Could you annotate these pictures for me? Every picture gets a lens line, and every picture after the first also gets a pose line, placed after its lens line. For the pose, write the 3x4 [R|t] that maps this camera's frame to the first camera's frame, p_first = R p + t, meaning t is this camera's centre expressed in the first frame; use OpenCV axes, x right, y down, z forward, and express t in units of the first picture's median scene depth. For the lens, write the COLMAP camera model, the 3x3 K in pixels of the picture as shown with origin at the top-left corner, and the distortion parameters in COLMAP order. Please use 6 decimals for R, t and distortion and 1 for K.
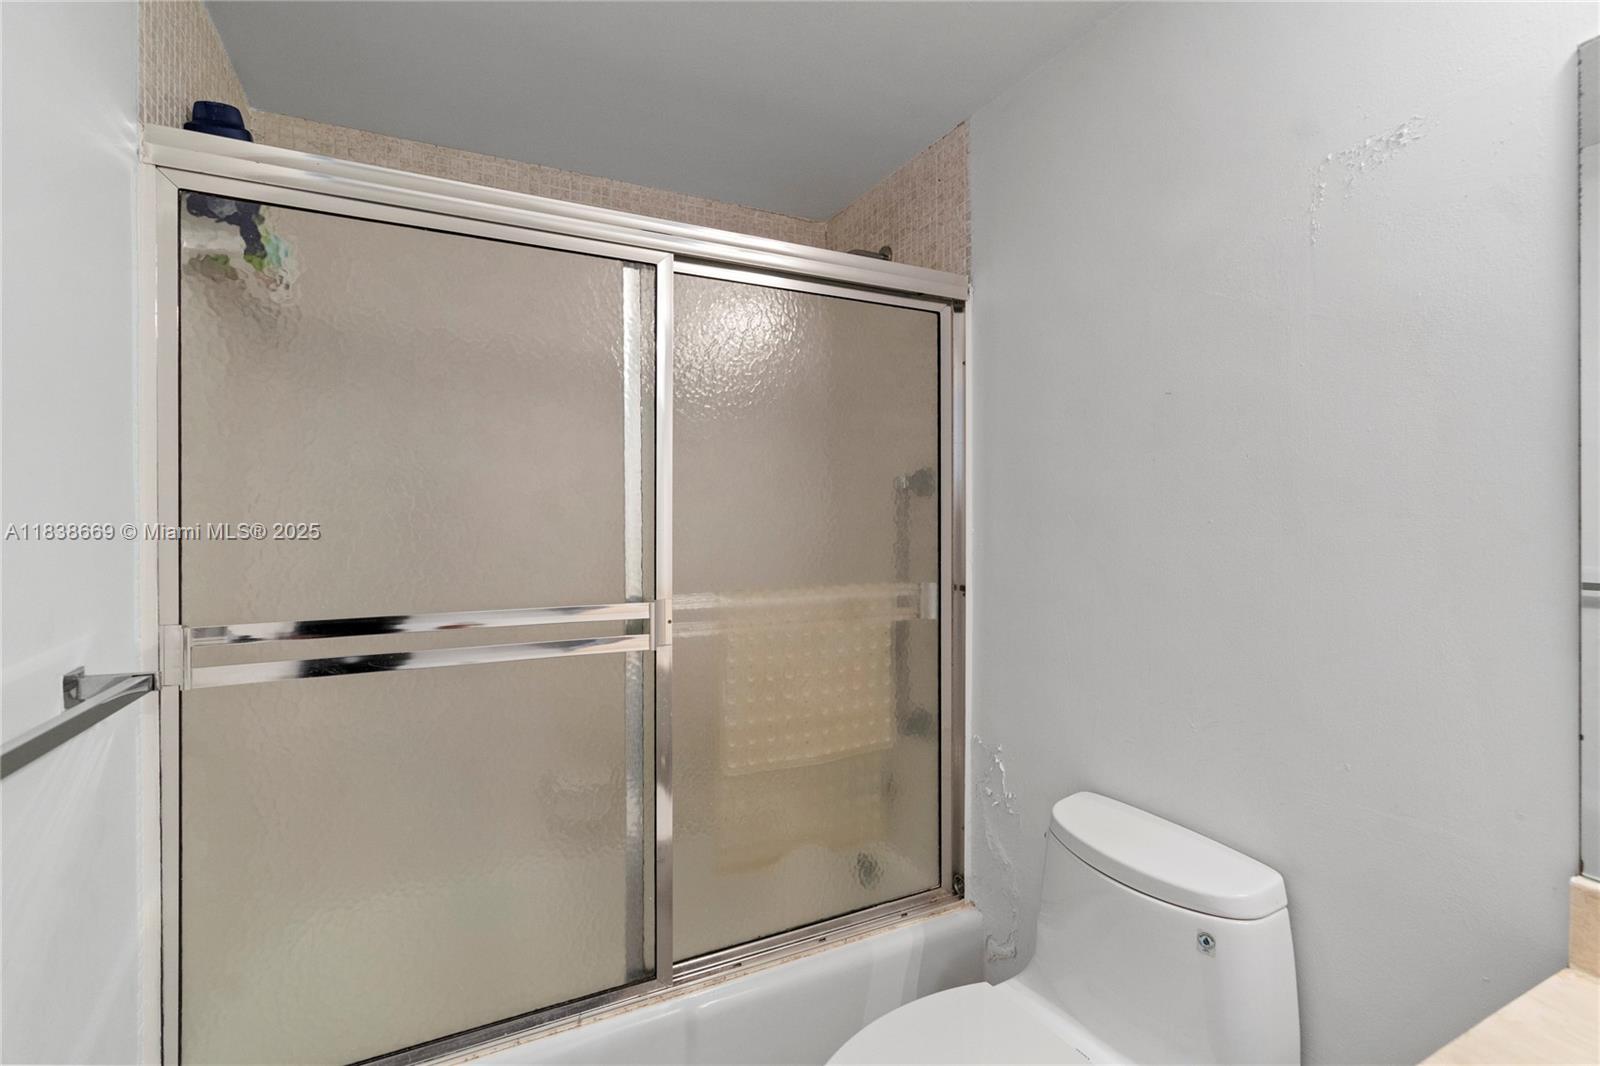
lens RADIAL K [[744.5, 0, 800.9], [0, 744.5, 518.2], [0, 0, 1]] dist [-0.001964, 0.000382]
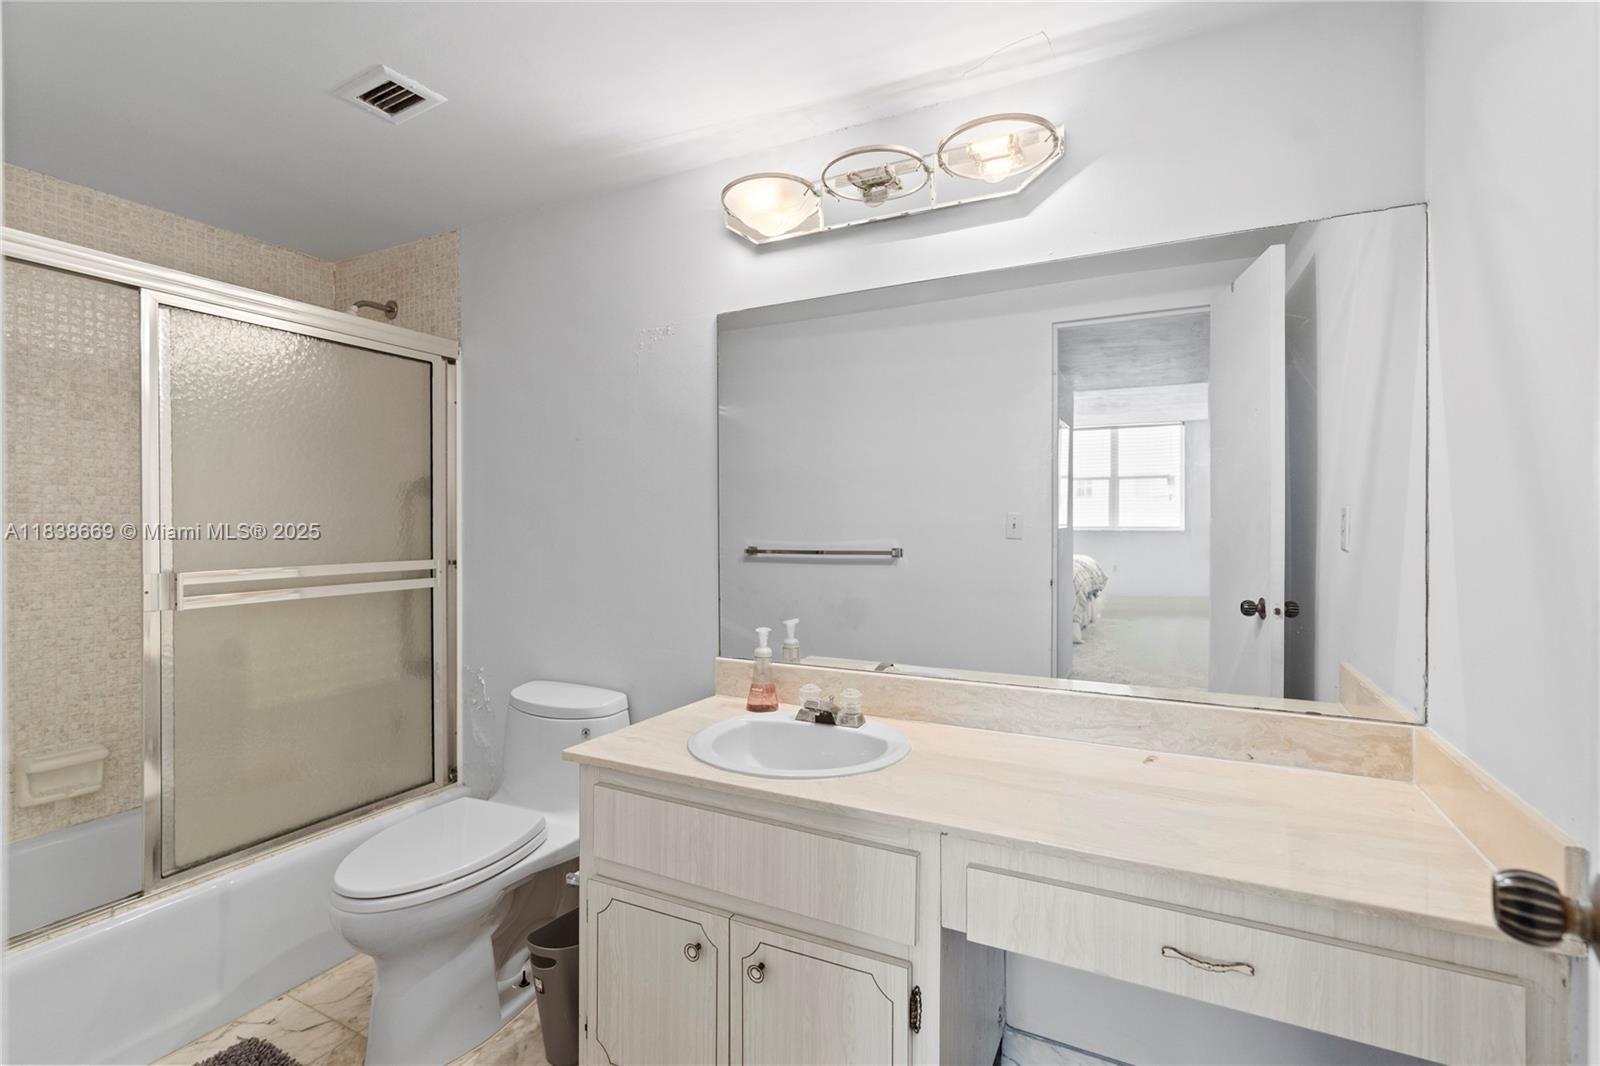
lens RADIAL K [[721.0, 0, 802.8], [0, 721.0, 530.3], [0, 0, 1]] dist [-0.005654, 0.000978]
pose [[0.807257, -0.002740, 0.590194, -0.055927], [0.000752, 0.999993, 0.003614, 0.028331], [-0.590200, -0.002474, 0.807253, -0.492642]]
